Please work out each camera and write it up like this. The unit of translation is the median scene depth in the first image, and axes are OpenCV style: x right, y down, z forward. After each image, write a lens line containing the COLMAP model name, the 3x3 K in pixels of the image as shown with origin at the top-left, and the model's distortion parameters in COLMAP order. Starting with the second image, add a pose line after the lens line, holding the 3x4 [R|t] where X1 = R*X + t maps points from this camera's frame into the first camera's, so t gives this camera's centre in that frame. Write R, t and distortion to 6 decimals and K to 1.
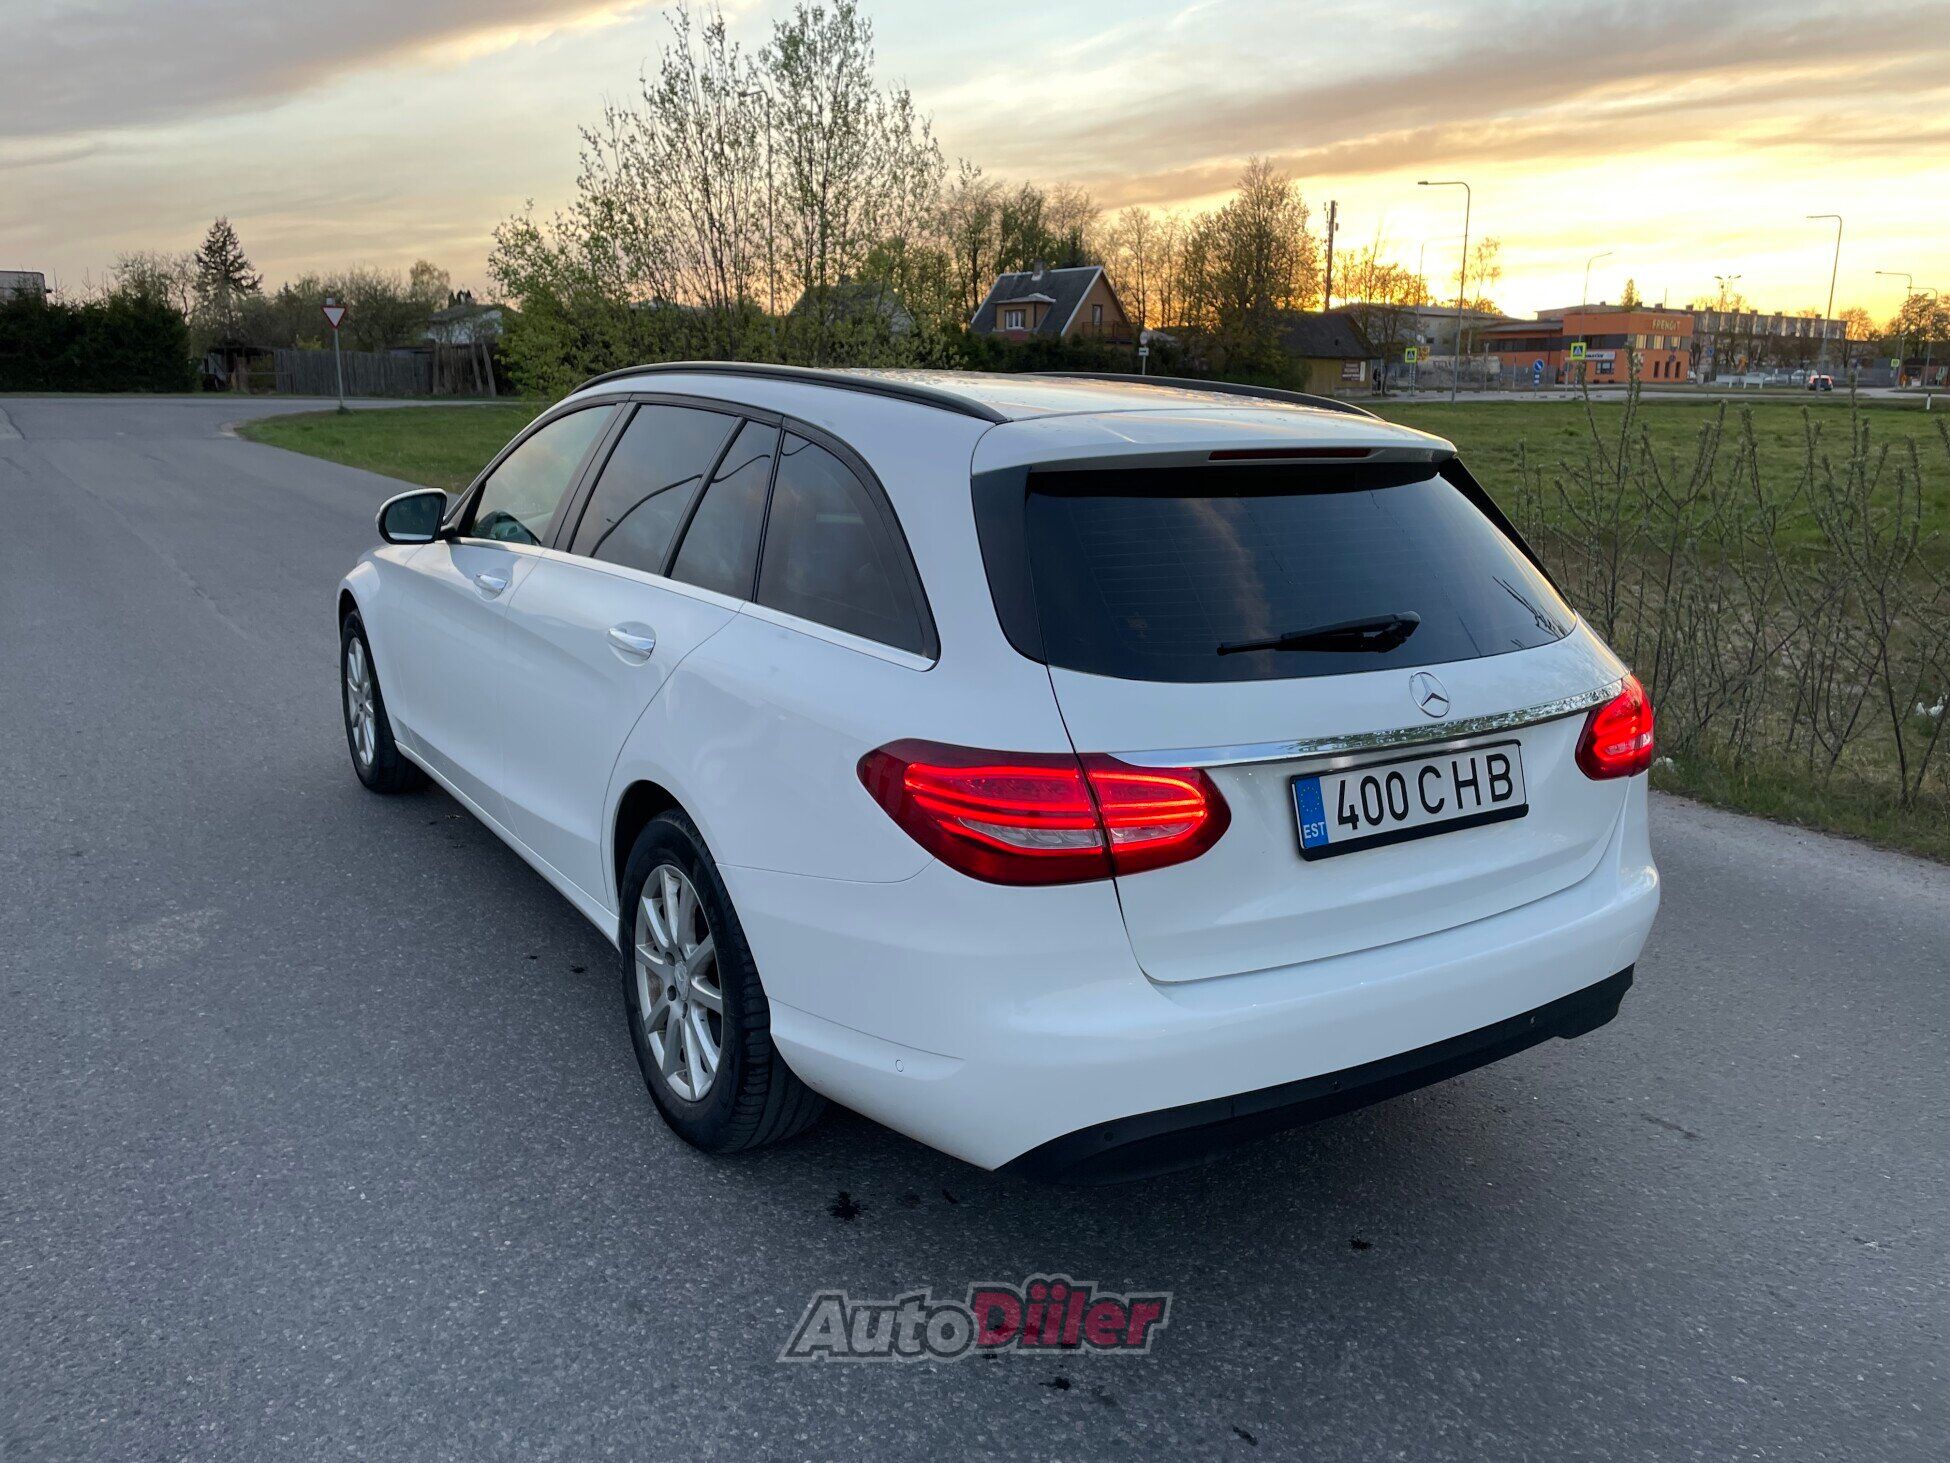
lens RADIAL K [[1525.1, 0, 975.0], [0, 1525.1, 703.6], [0, 0, 1]] dist [0.122771, -0.176346]
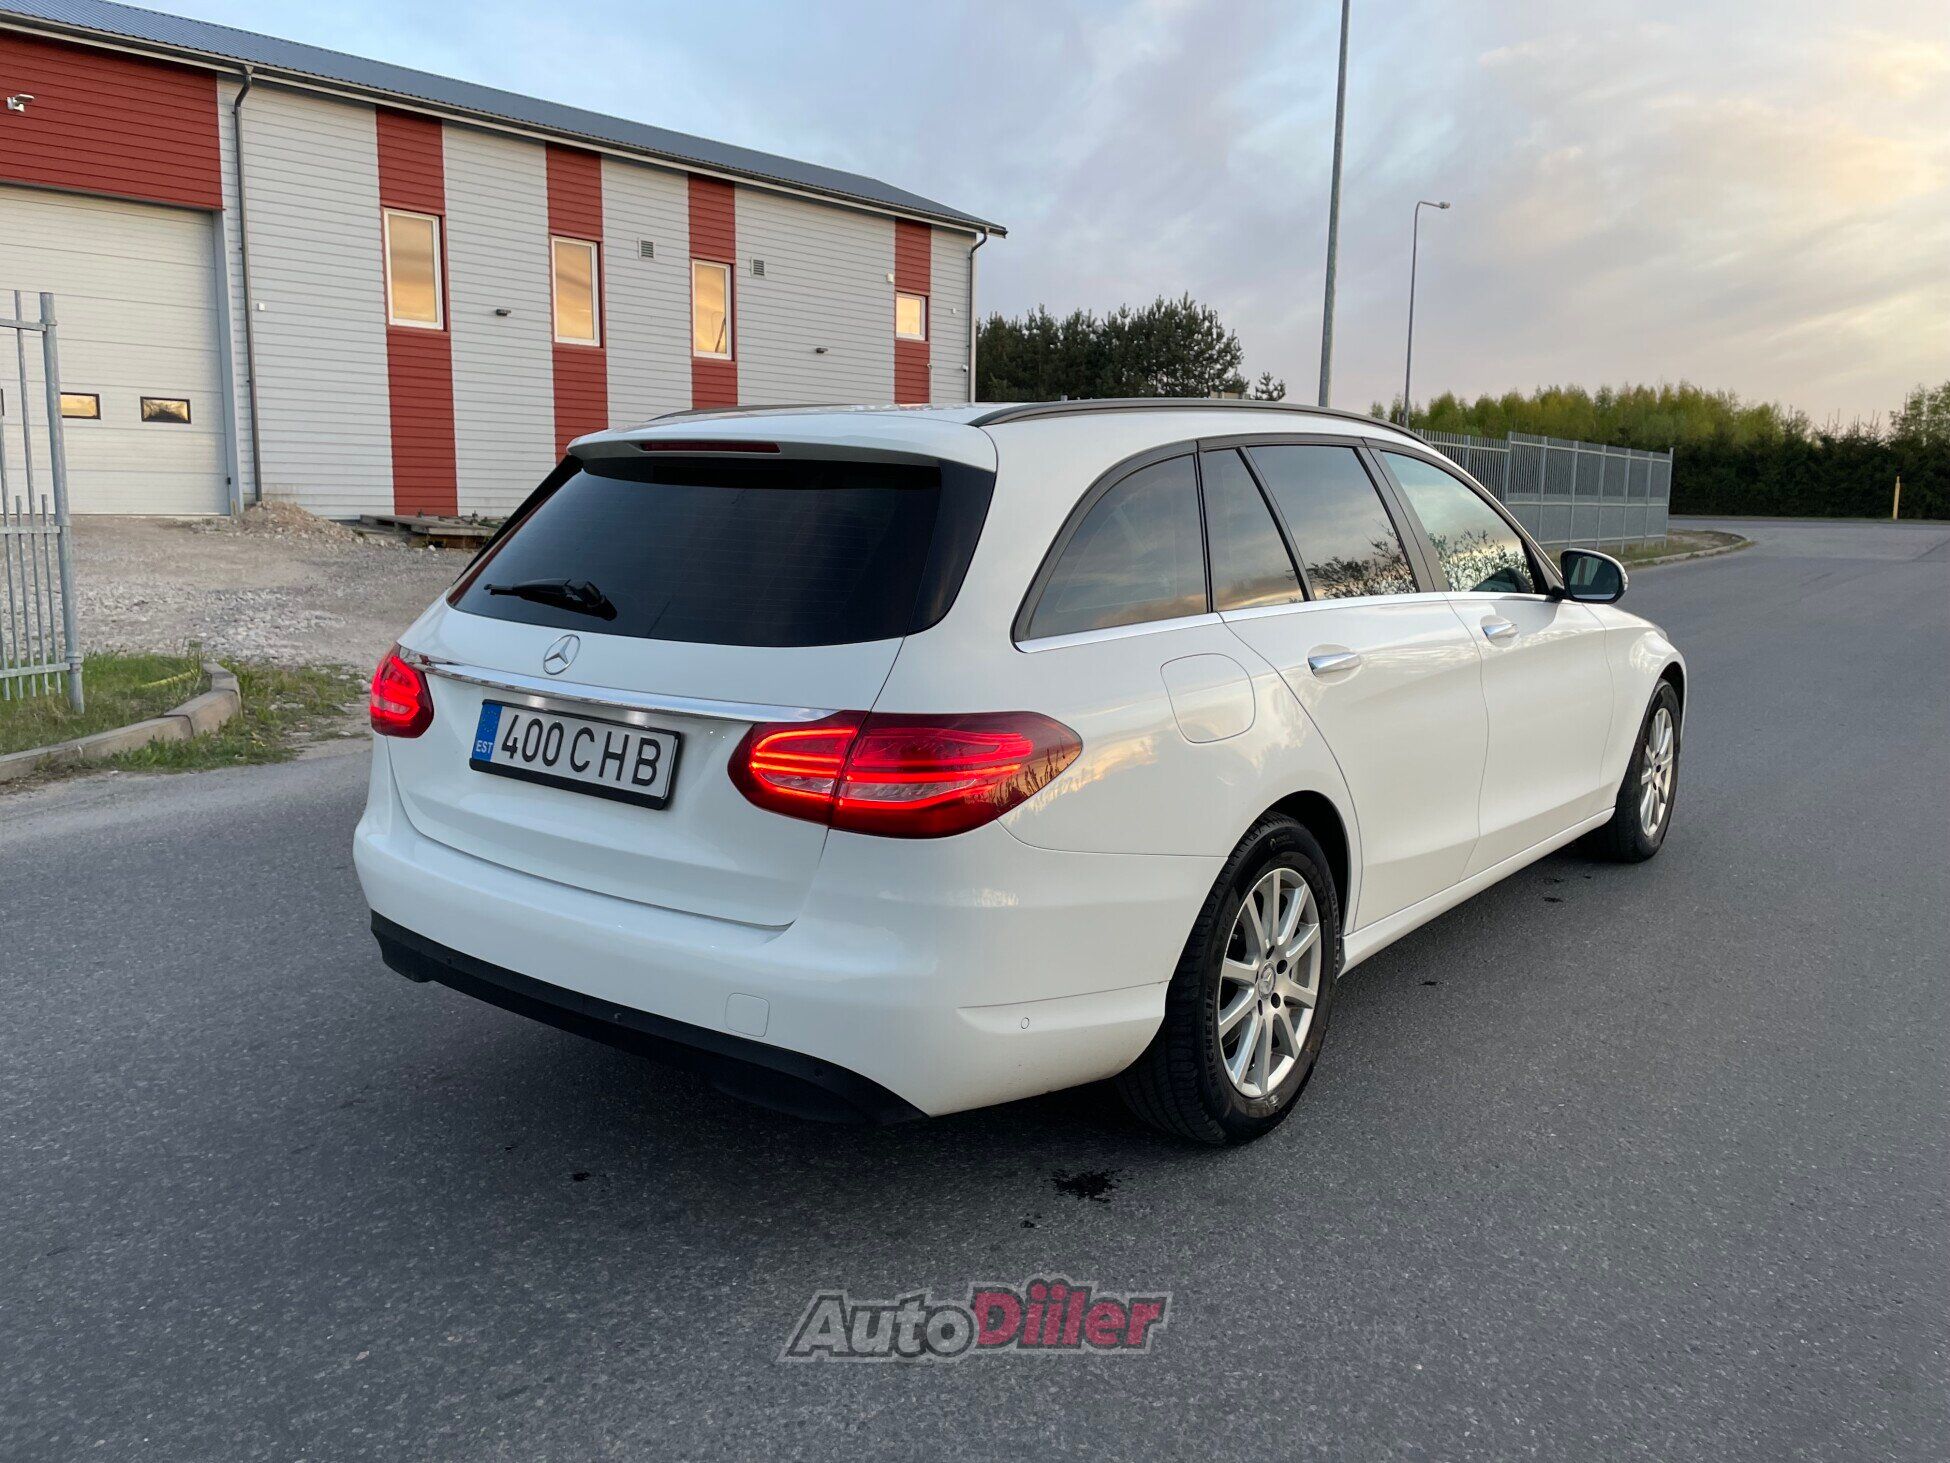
lens RADIAL K [[1525.1, 0, 975.0], [0, 1525.1, 703.6], [0, 0, 1]] dist [0.122771, -0.176346]
pose [[0.319287, 0.126302, -0.939204, 1.382919], [-0.209064, 0.976048, 0.060185, -0.096915], [0.924310, 0.177137, 0.338045, 0.885769]]
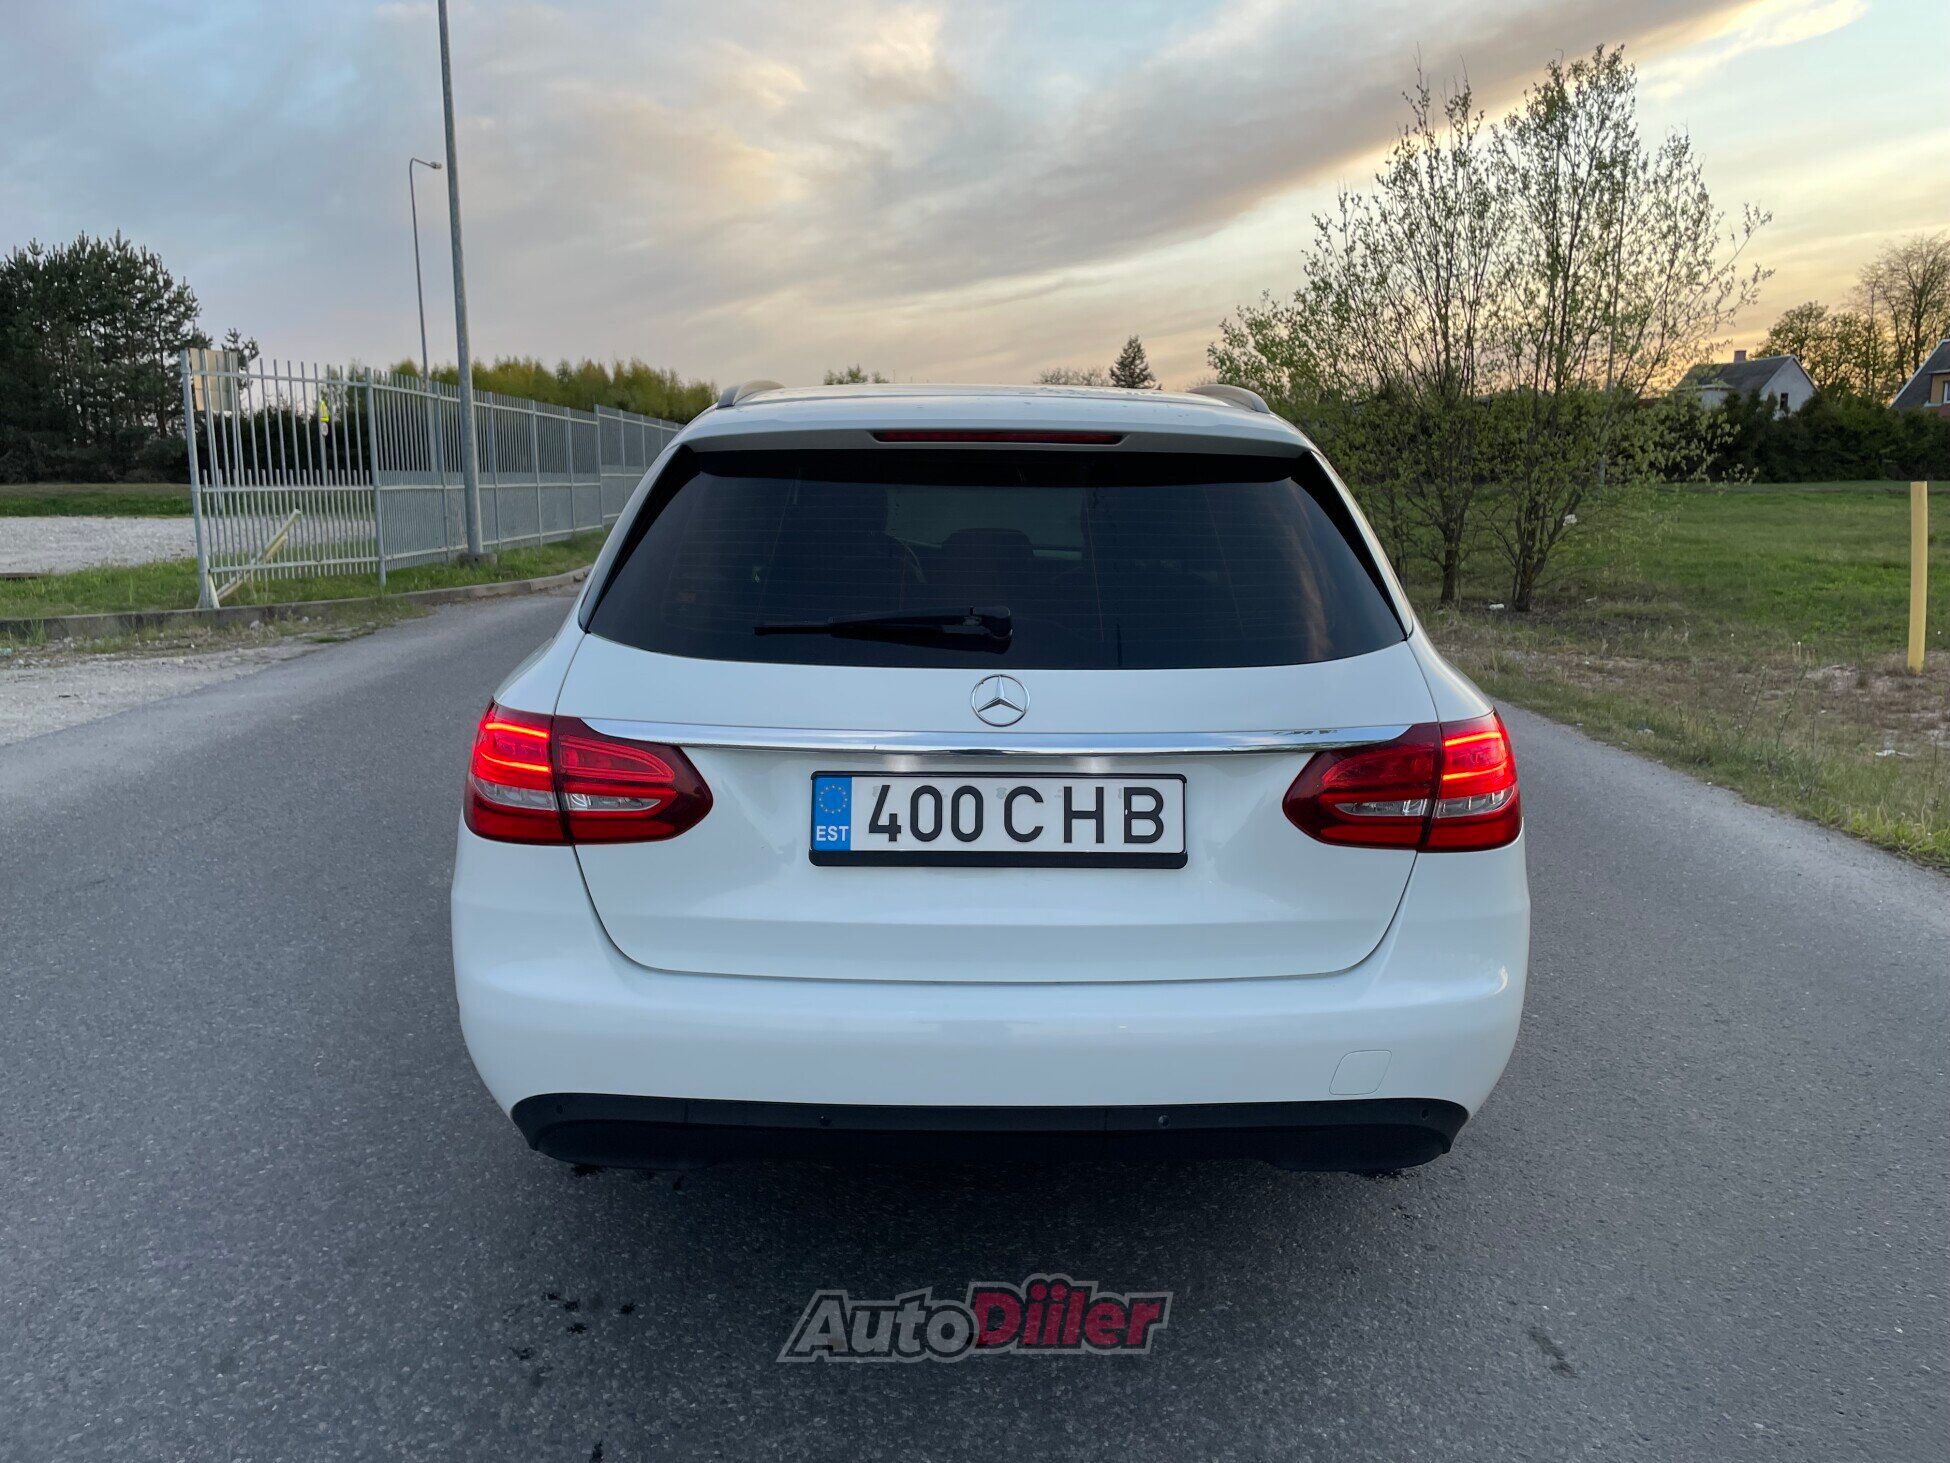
lens RADIAL K [[1525.1, 0, 975.0], [0, 1525.1, 703.6], [0, 0, 1]] dist [0.122771, -0.176346]
pose [[0.844650, 0.073571, -0.530240, 0.725448], [-0.105438, 0.993972, -0.030045, 0.022677], [0.524833, 0.081285, 0.847315, 0.250265]]
